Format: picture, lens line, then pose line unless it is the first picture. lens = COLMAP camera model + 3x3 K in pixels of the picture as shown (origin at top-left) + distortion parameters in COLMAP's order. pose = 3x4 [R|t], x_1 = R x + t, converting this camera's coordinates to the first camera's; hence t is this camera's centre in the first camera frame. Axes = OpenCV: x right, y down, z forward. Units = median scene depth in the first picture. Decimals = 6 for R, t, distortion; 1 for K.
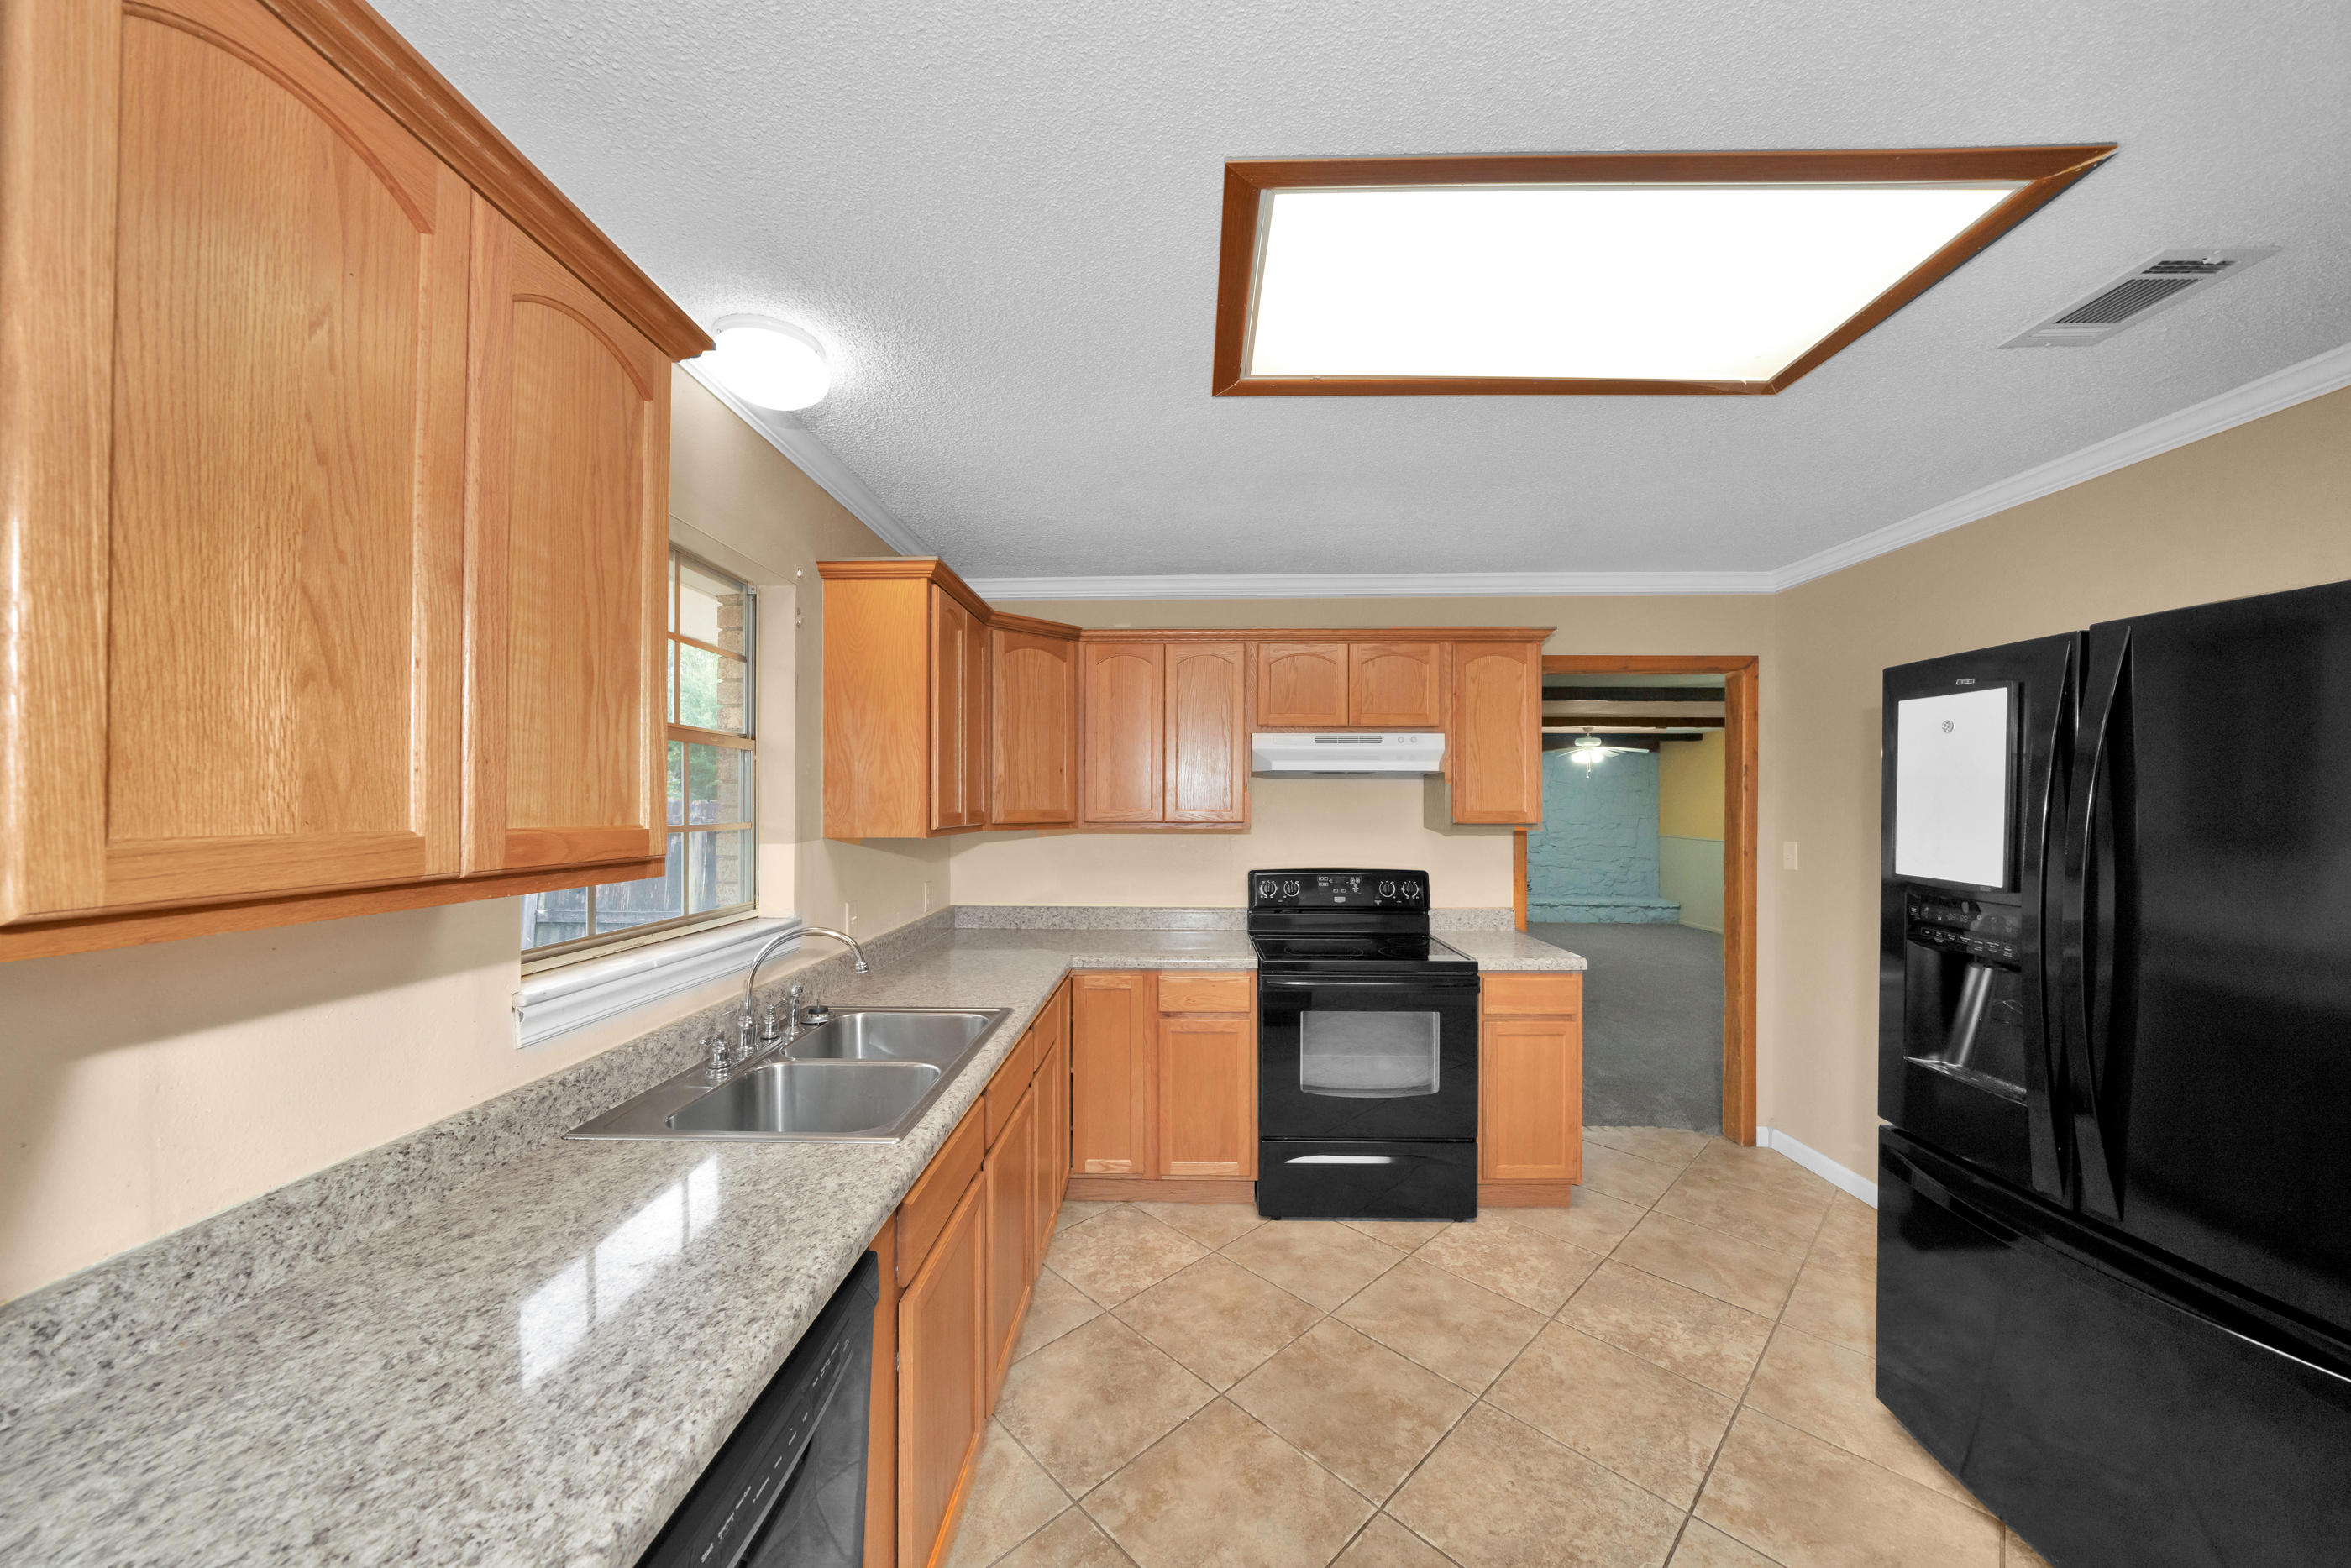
lens RADIAL K [[793.8, 0, 1172.2], [0, 793.8, 798.3], [0, 0, 1]] dist [-0.006829, -0.000208]
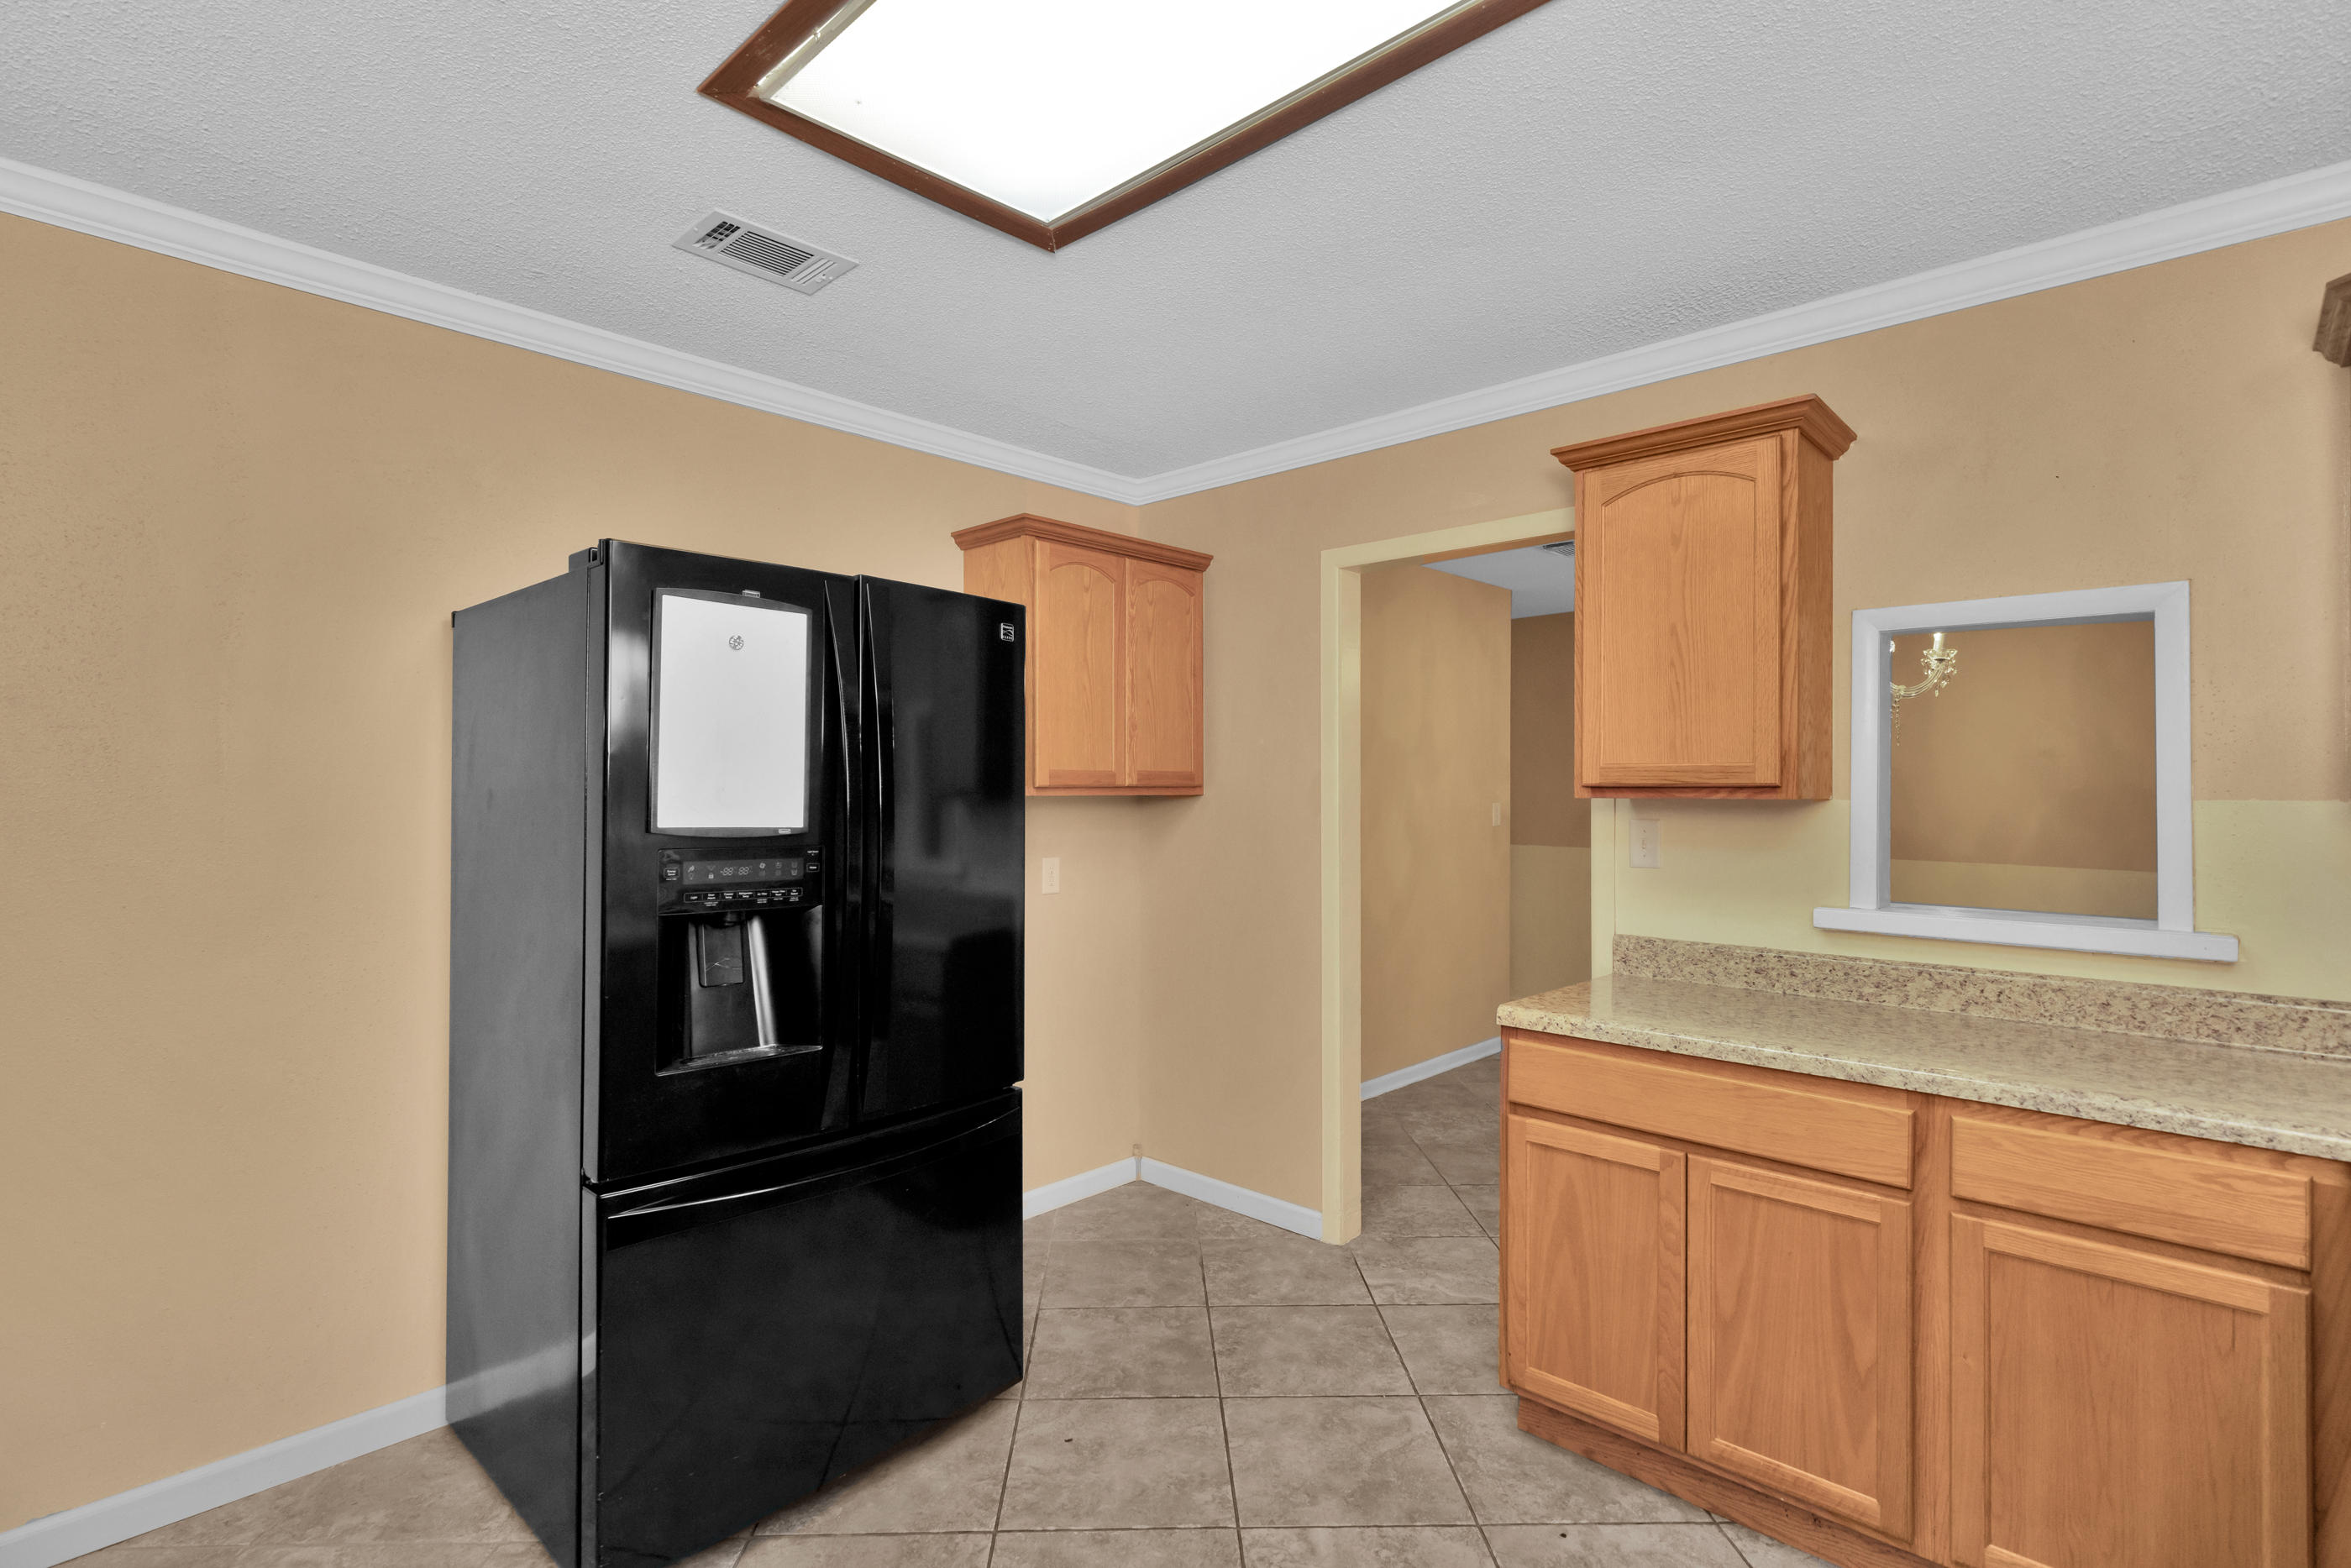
lens RADIAL K [[1124.9, 0, 1175.5], [0, 1124.9, 784.0], [0, 0, 1]] dist [0.003103, -0.000035]
pose [[-0.741014, -0.000443, 0.671490, -0.101498], [-0.009911, 0.999898, -0.010278, 0.043160], [-0.671417, -0.014272, -0.740943, 1.014161]]
